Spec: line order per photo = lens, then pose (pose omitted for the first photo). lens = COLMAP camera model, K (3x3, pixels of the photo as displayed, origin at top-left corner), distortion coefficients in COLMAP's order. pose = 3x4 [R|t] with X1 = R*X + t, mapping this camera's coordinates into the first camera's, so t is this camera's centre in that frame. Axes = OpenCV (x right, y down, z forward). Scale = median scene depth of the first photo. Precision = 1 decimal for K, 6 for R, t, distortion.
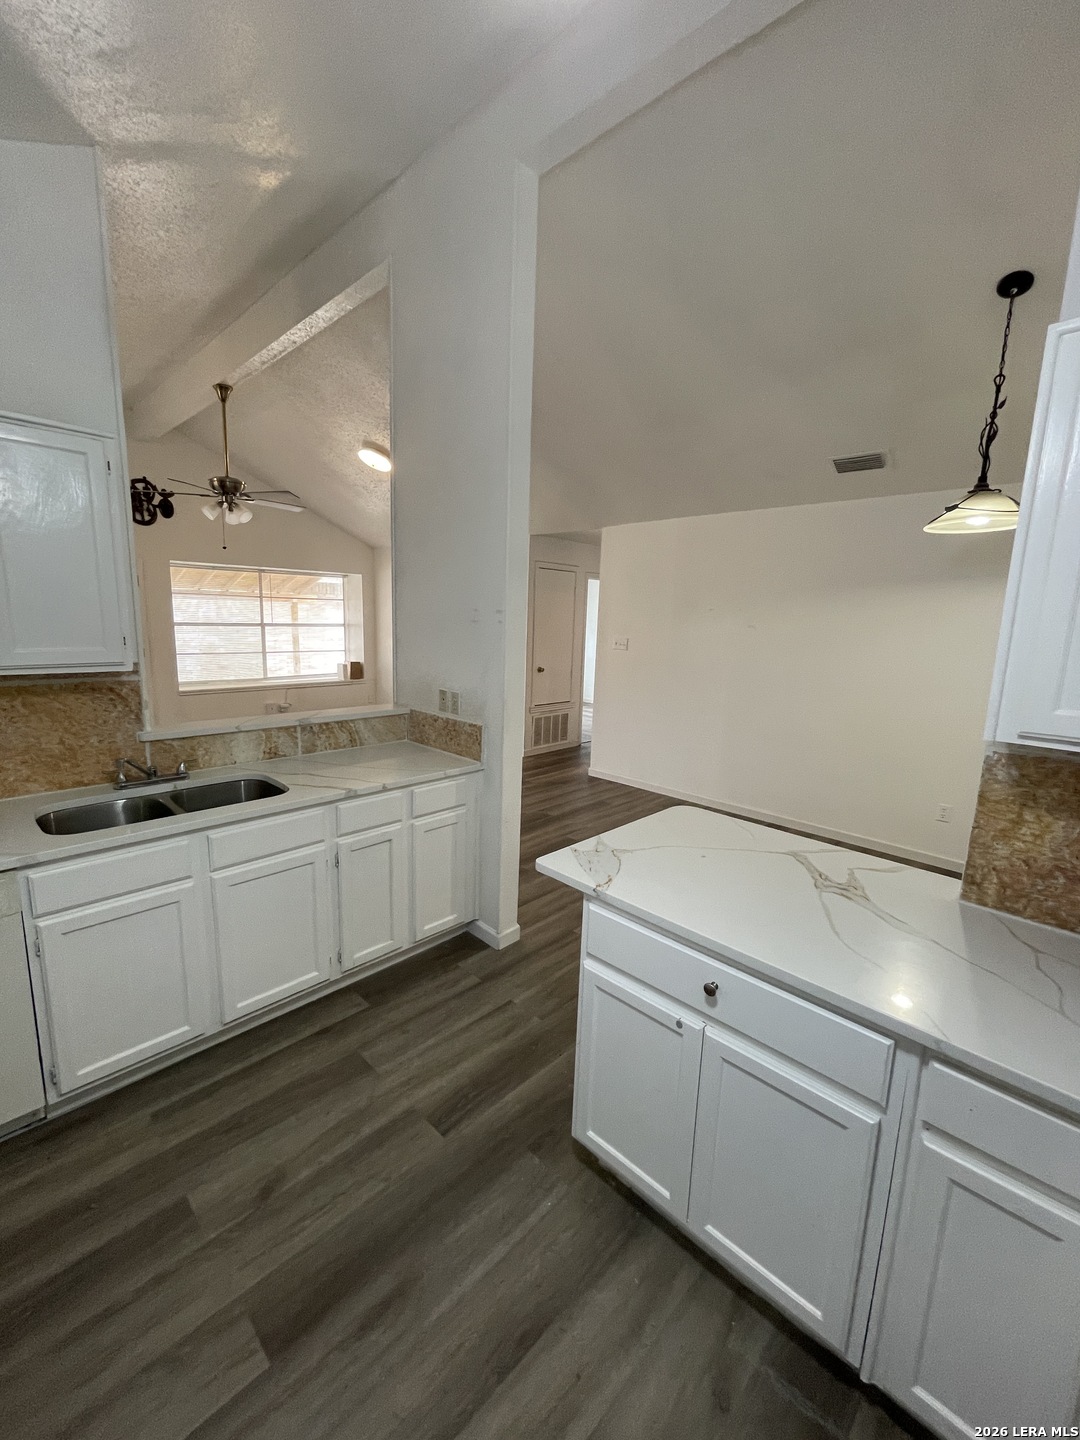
lens RADIAL K [[584.9, 0, 537.4], [0, 584.9, 716.2], [0, 0, 1]] dist [0.001049, -0.003793]
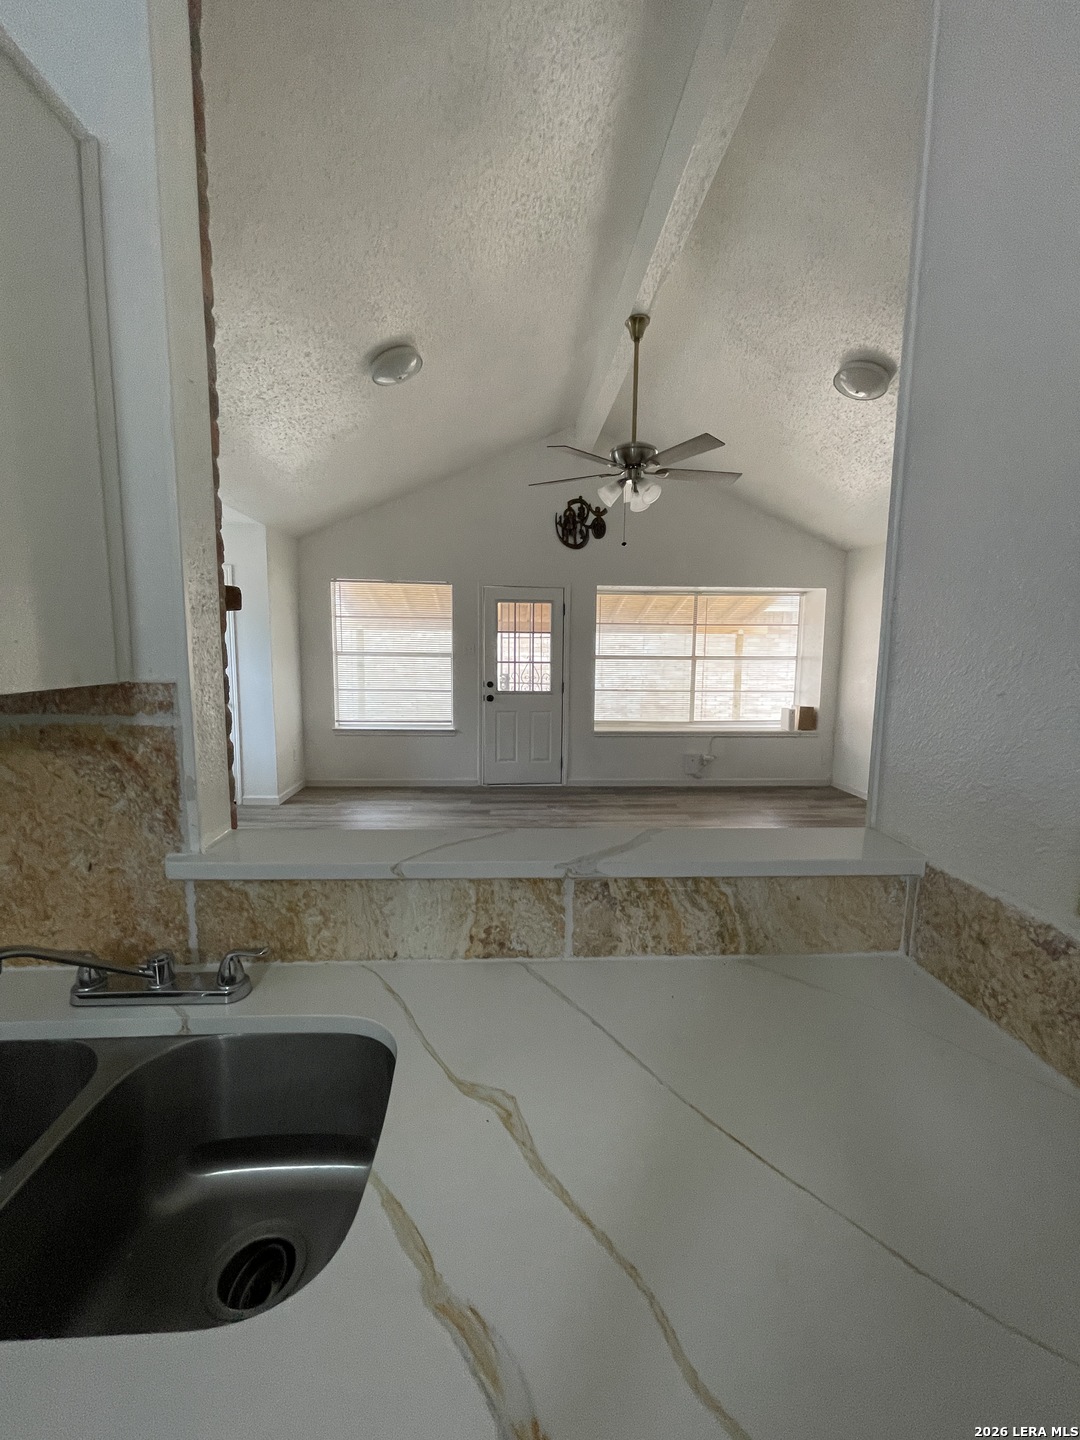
lens RADIAL K [[584.9, 0, 537.4], [0, 584.9, 716.2], [0, 0, 1]] dist [0.001049, -0.003793]
pose [[0.733114, 0.053924, -0.677965, -0.108983], [-0.103937, 0.994025, -0.033330, -0.038942], [0.672117, 0.094900, 0.734338, 0.417837]]
